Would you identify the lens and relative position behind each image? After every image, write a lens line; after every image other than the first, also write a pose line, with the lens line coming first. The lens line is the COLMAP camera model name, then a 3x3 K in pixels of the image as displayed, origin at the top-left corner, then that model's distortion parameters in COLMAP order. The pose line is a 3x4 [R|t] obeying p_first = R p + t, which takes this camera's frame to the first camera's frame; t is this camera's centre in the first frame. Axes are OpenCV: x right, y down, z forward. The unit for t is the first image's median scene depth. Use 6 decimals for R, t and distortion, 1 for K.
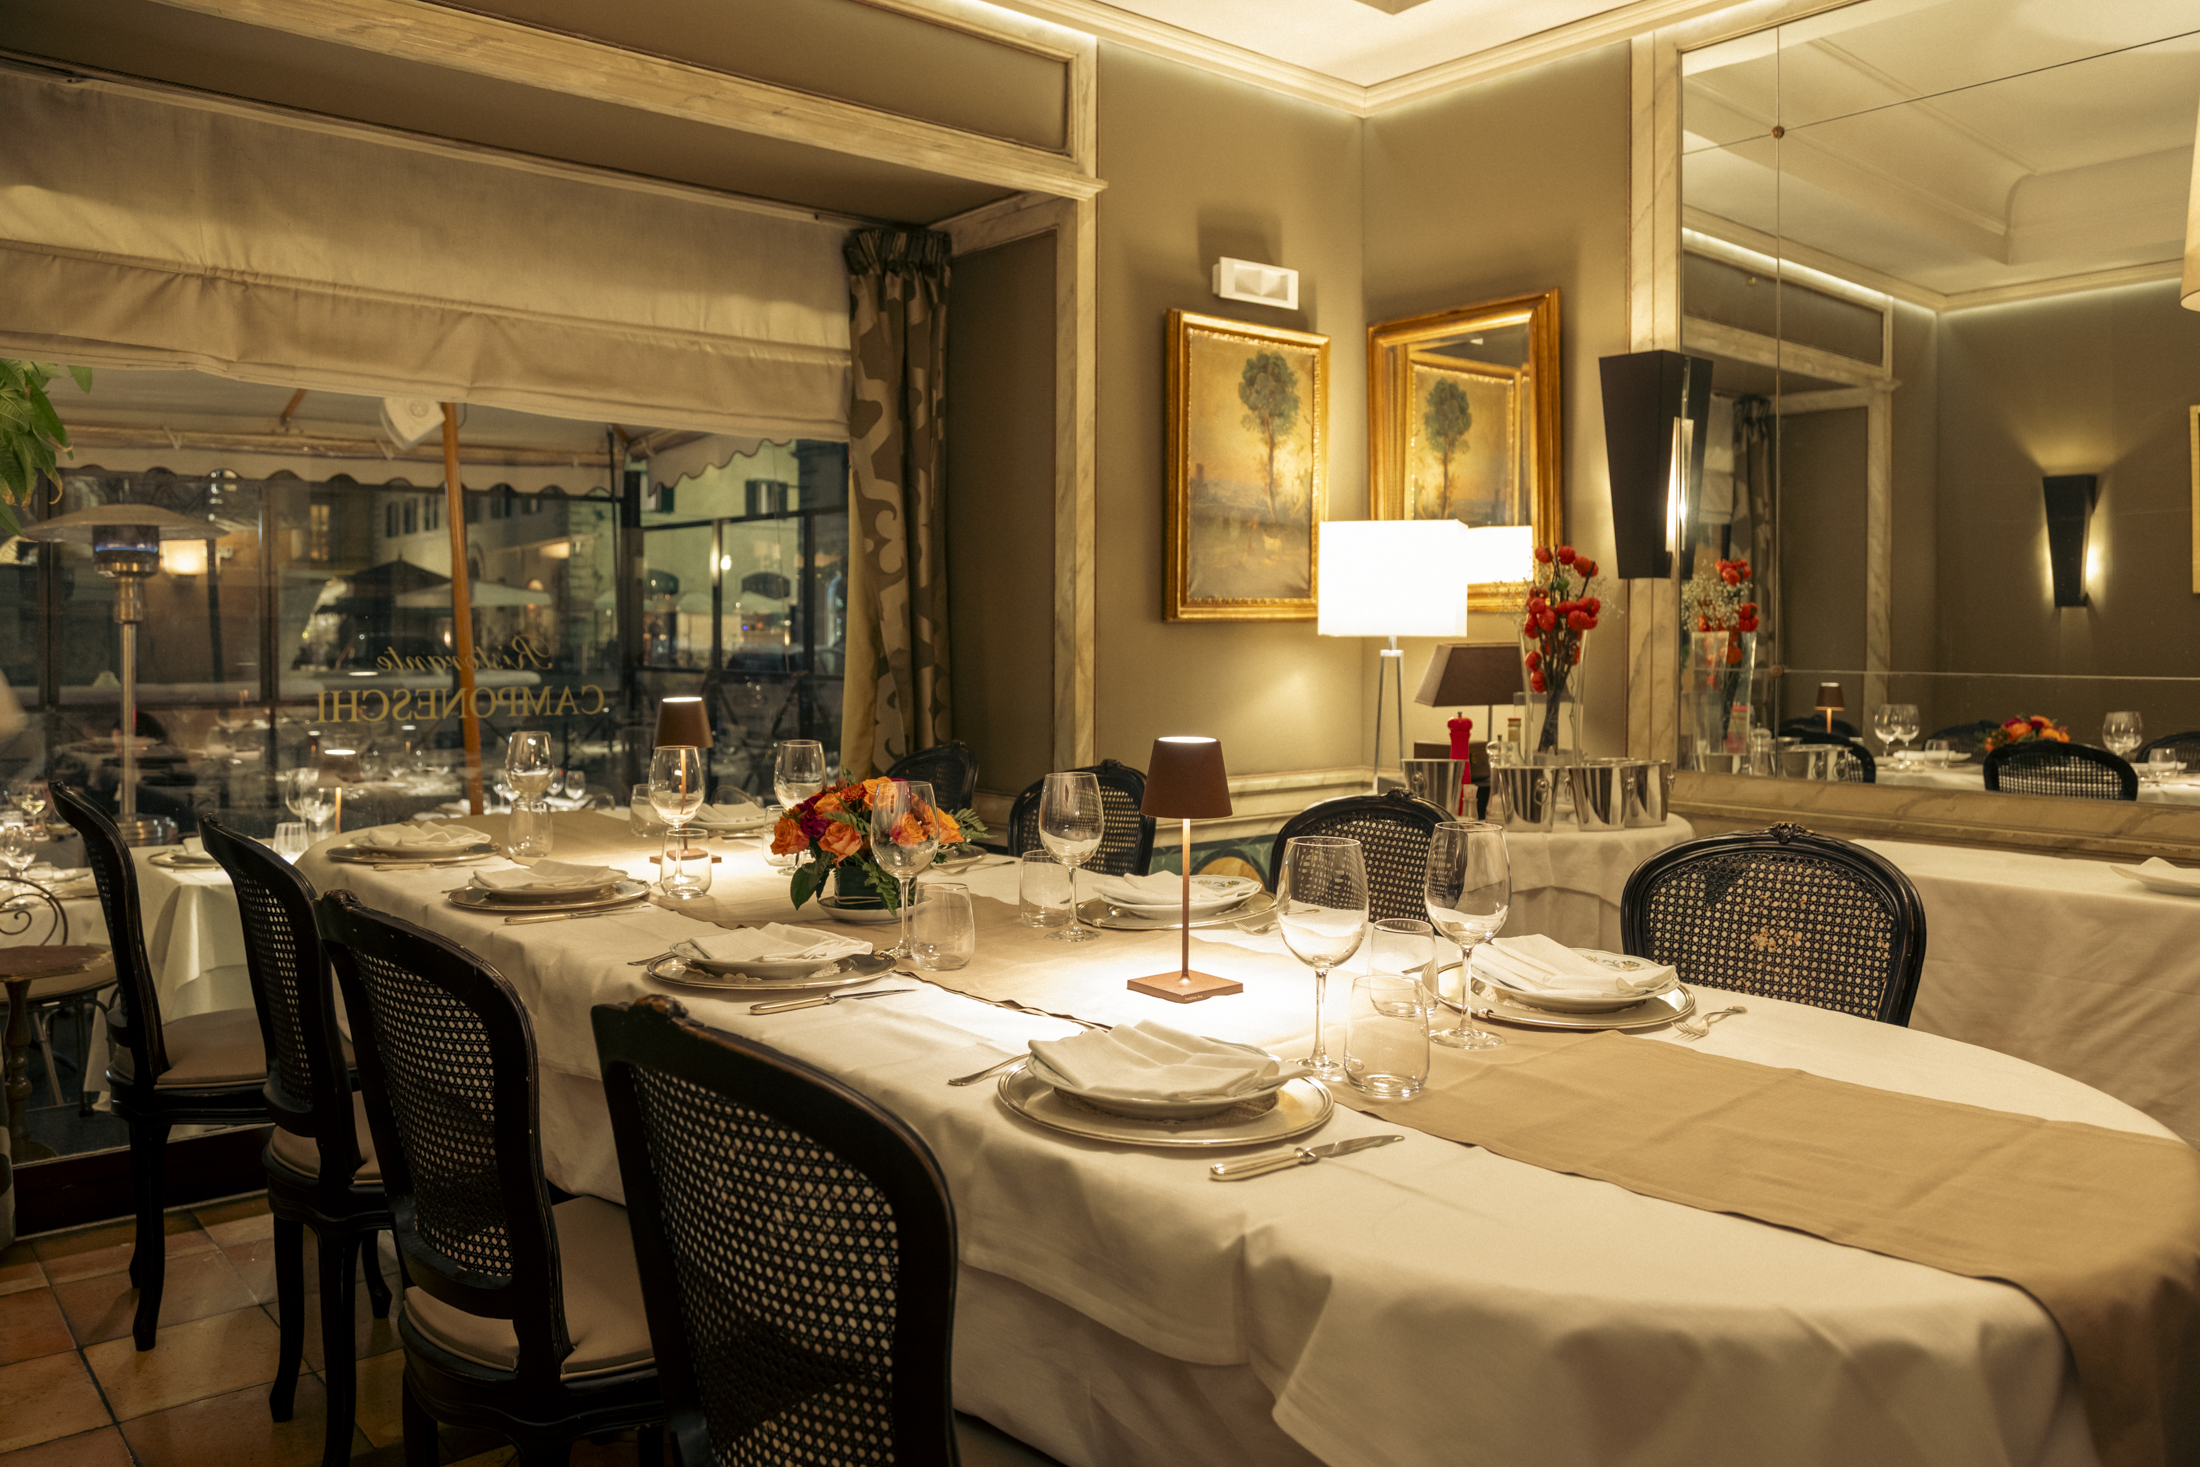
lens RADIAL K [[1745.6, 0, 1100.0], [0, 1745.6, 733.5], [0, 0, 1]] dist [-0.010079, -0.004913]
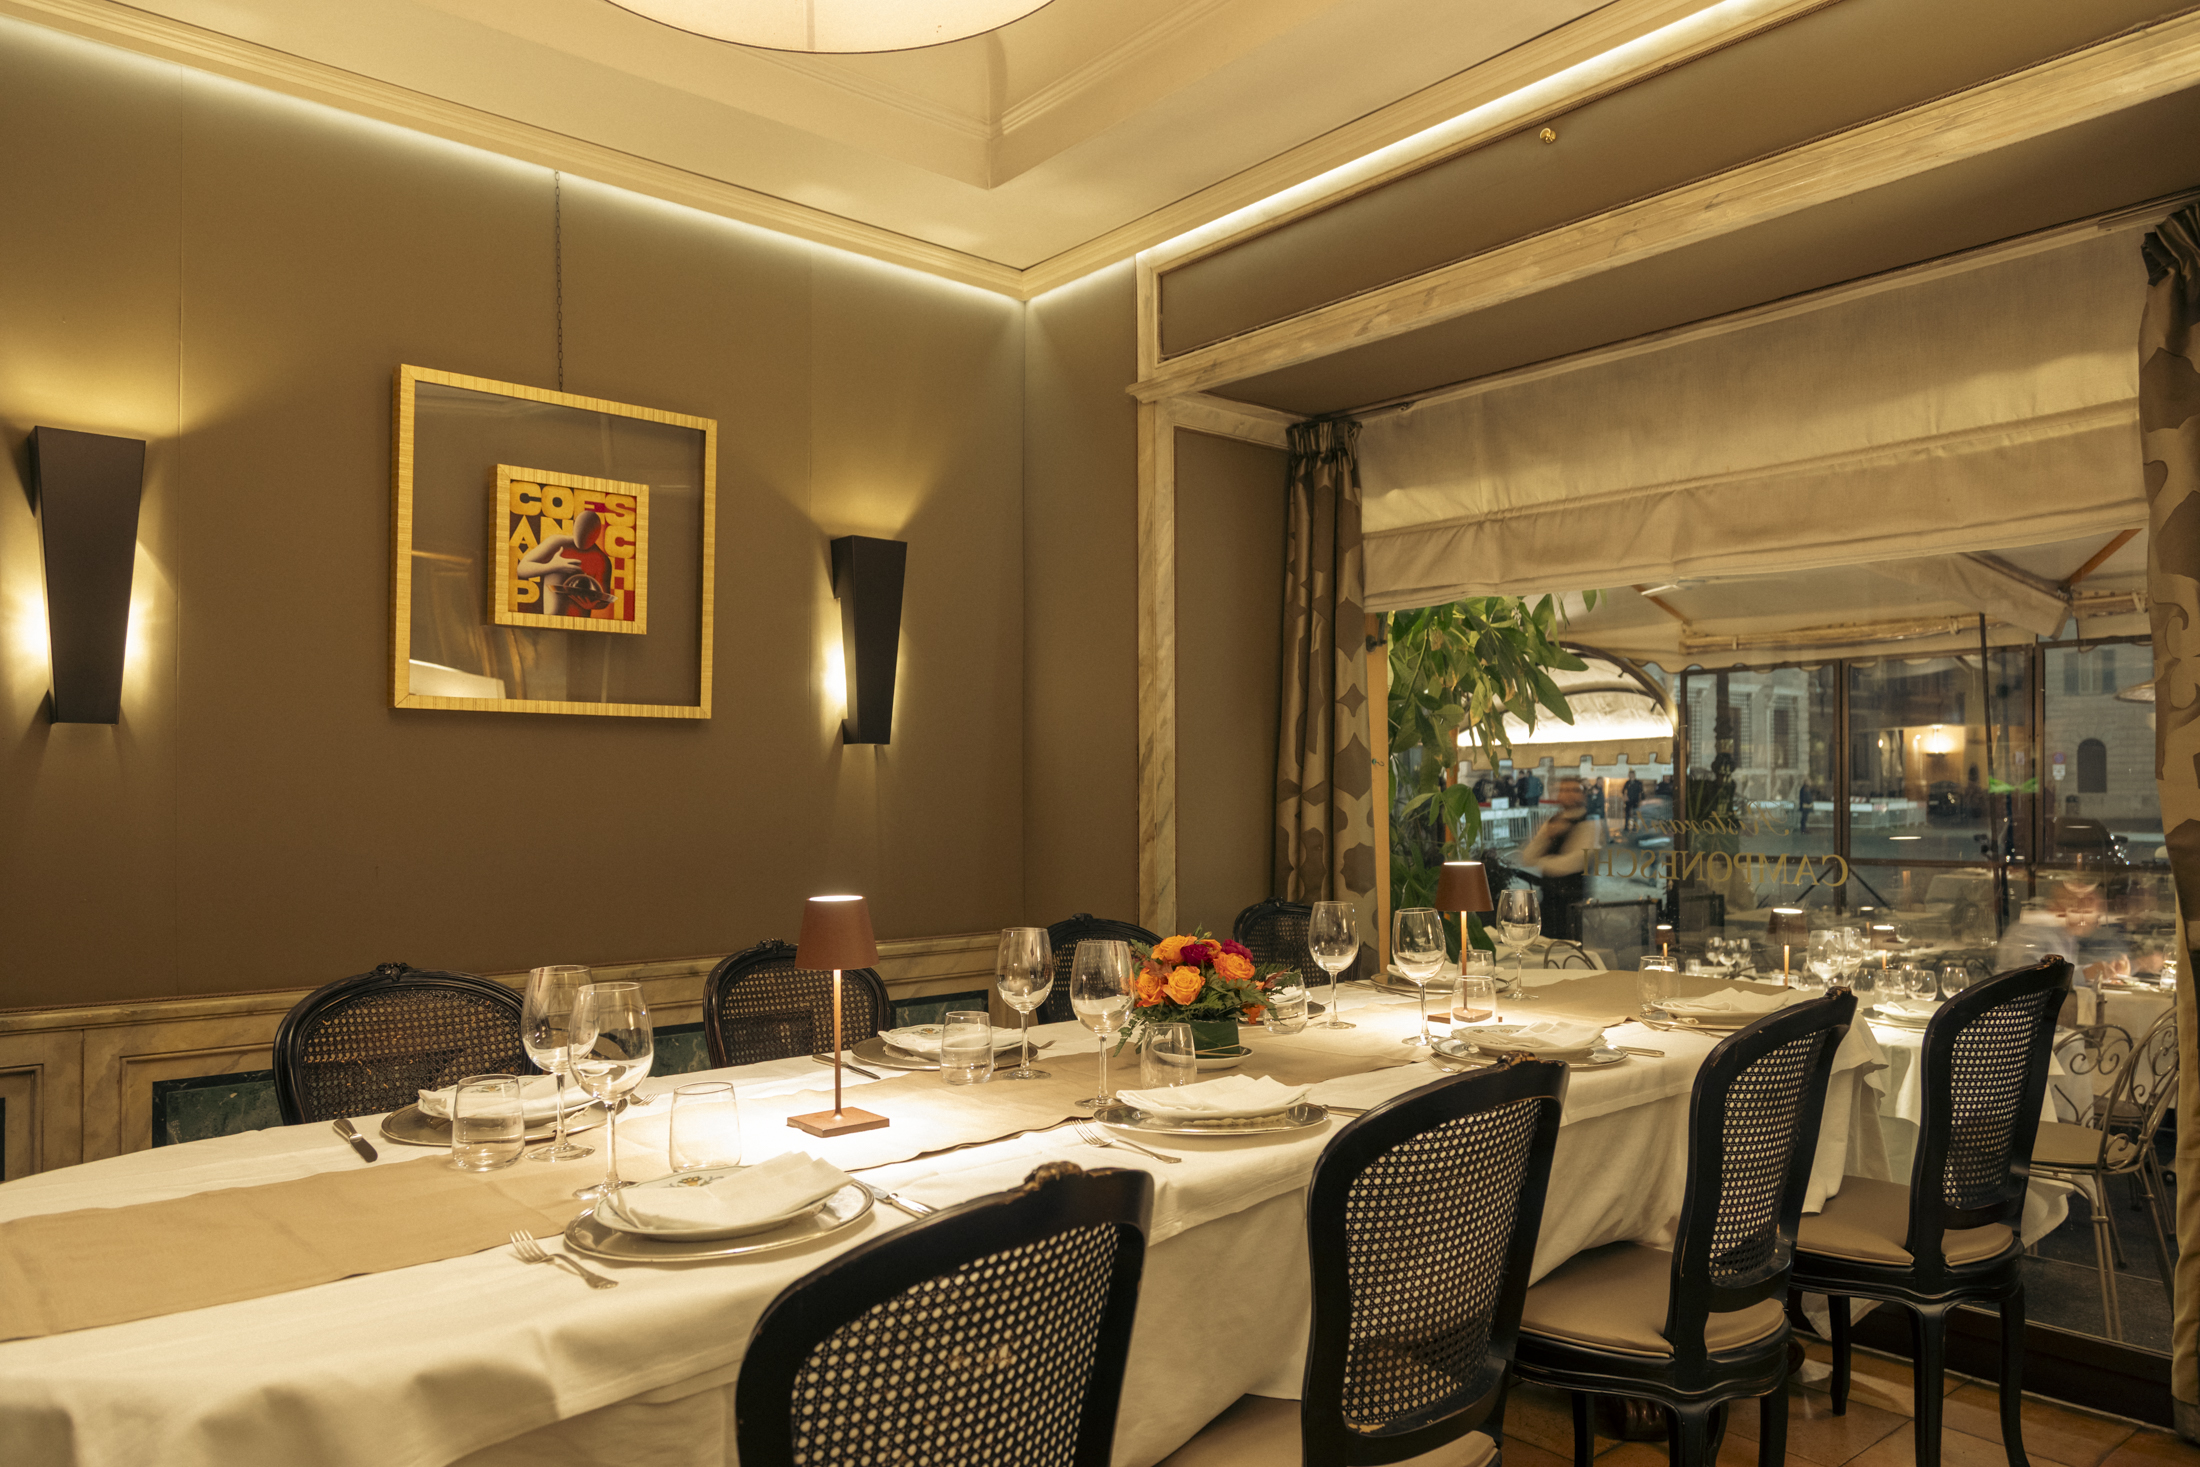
lens RADIAL K [[1514.6, 0, 1100.0], [0, 1514.6, 733.5], [0, 0, 1]] dist [0.081154, 0.000949]
pose [[0.027291, -0.055205, -0.998102, 0.540434], [-0.054133, 0.996927, -0.056620, -0.027122], [0.998161, 0.055576, 0.024219, 0.648239]]
